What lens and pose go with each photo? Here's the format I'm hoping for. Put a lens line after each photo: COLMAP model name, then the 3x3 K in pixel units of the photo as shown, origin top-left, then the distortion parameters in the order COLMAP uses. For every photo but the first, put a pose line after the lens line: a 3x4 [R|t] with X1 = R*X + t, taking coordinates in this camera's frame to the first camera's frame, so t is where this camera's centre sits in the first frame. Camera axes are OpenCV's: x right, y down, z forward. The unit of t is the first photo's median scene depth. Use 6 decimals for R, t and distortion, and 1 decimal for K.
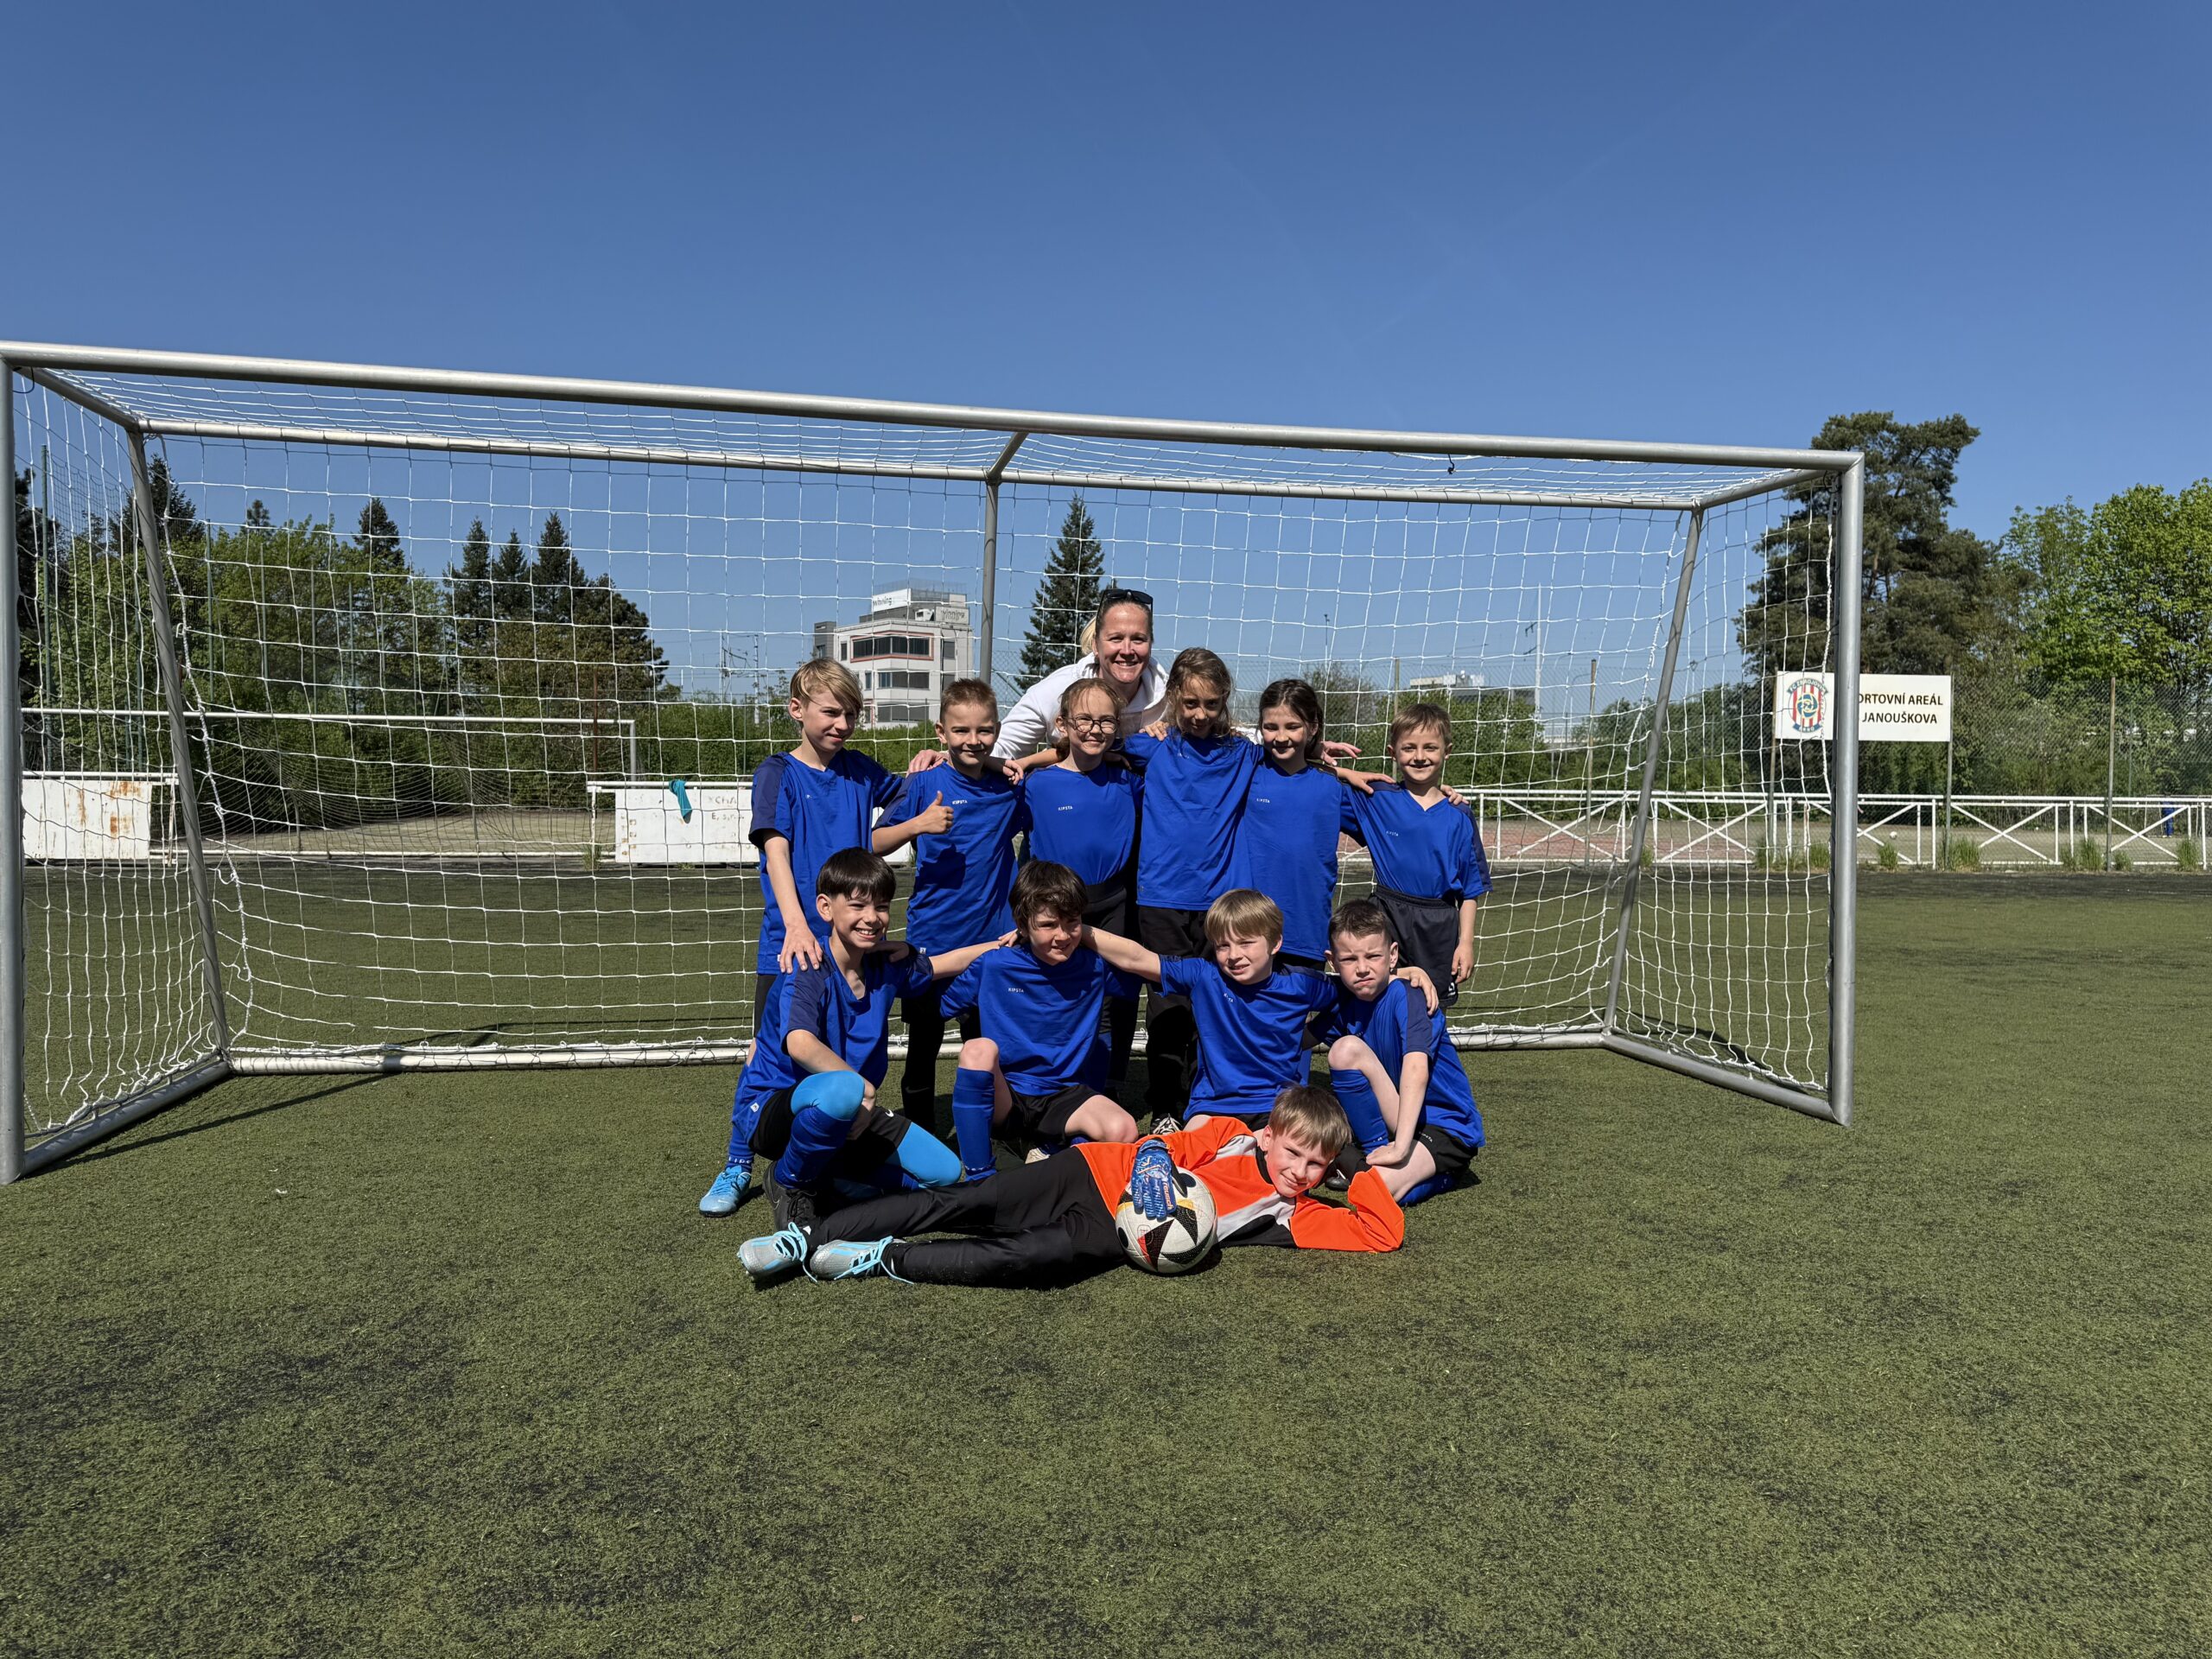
lens RADIAL K [[1667.9, 0, 1106.0], [0, 1667.9, 829.5], [0, 0, 1]] dist [0.029869, -0.002600]
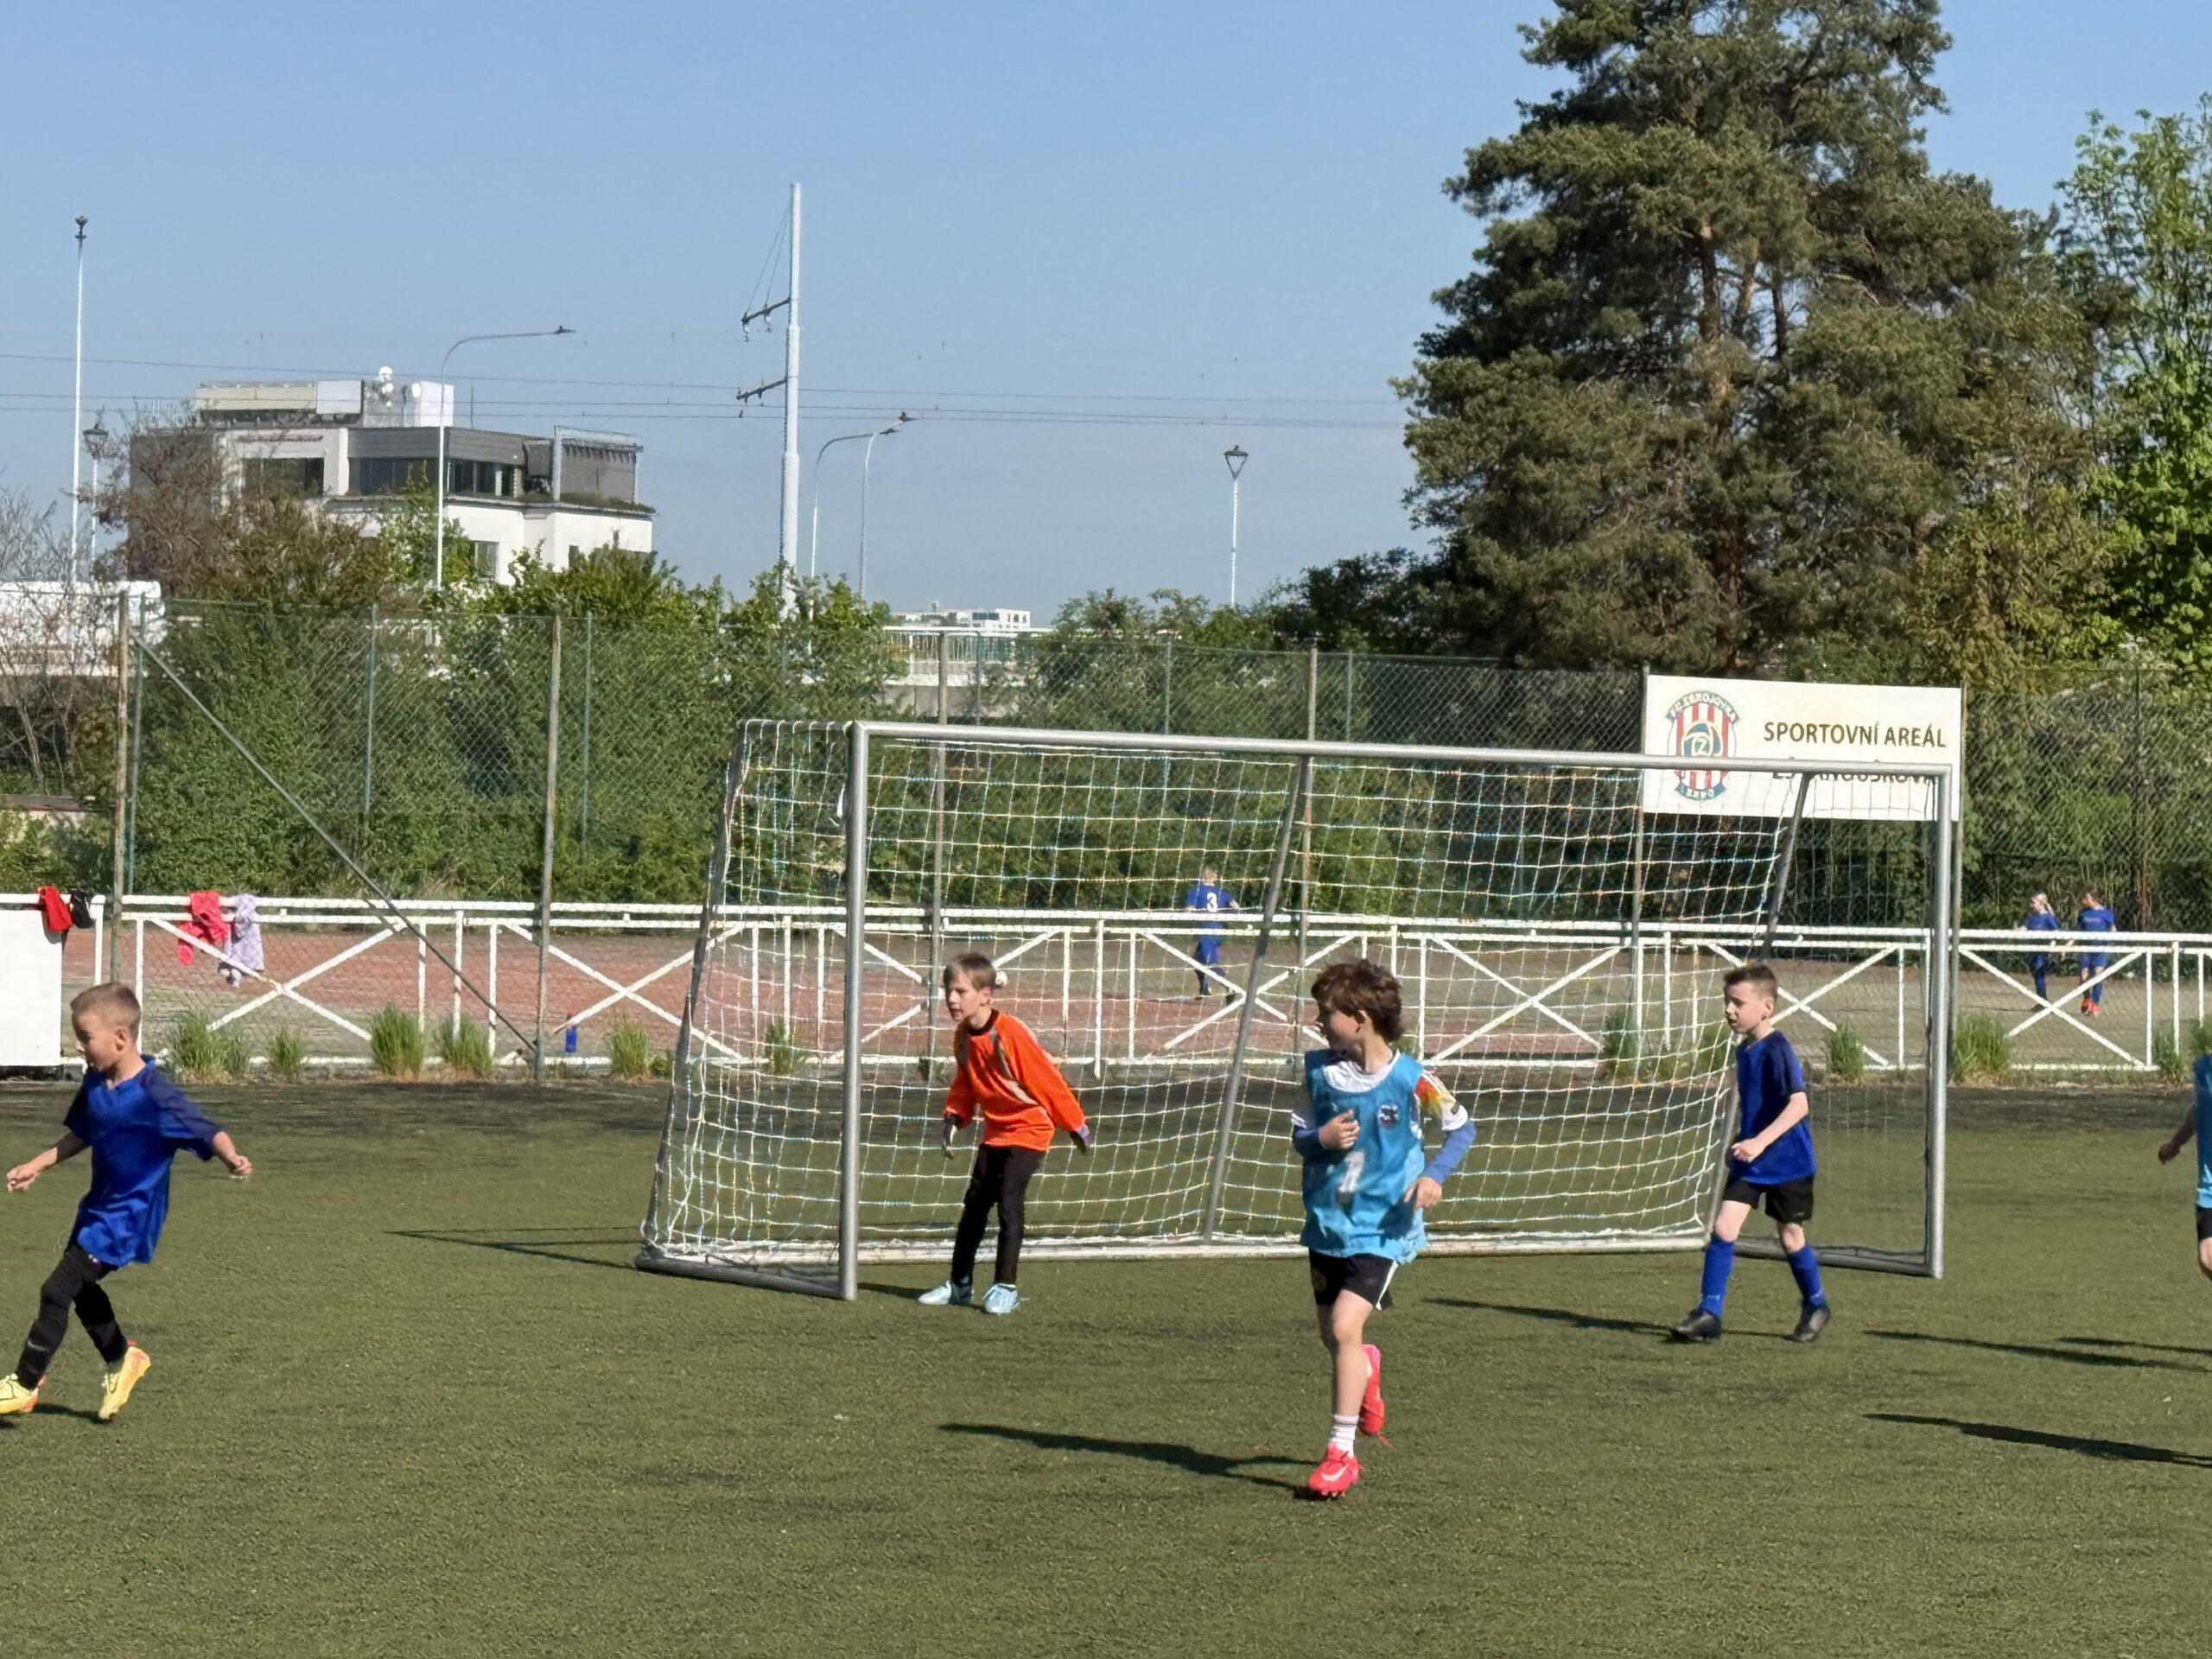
lens RADIAL K [[6253.0, 0, 1106.0], [0, 6253.0, 829.5], [0, 0, 1]] dist [0.131133, 0.558605]
pose [[0.942671, 0.015072, 0.333384, -0.152246], [-0.009781, 0.999798, -0.017544, -0.006594], [-0.333581, 0.013277, 0.942628, -0.285716]]
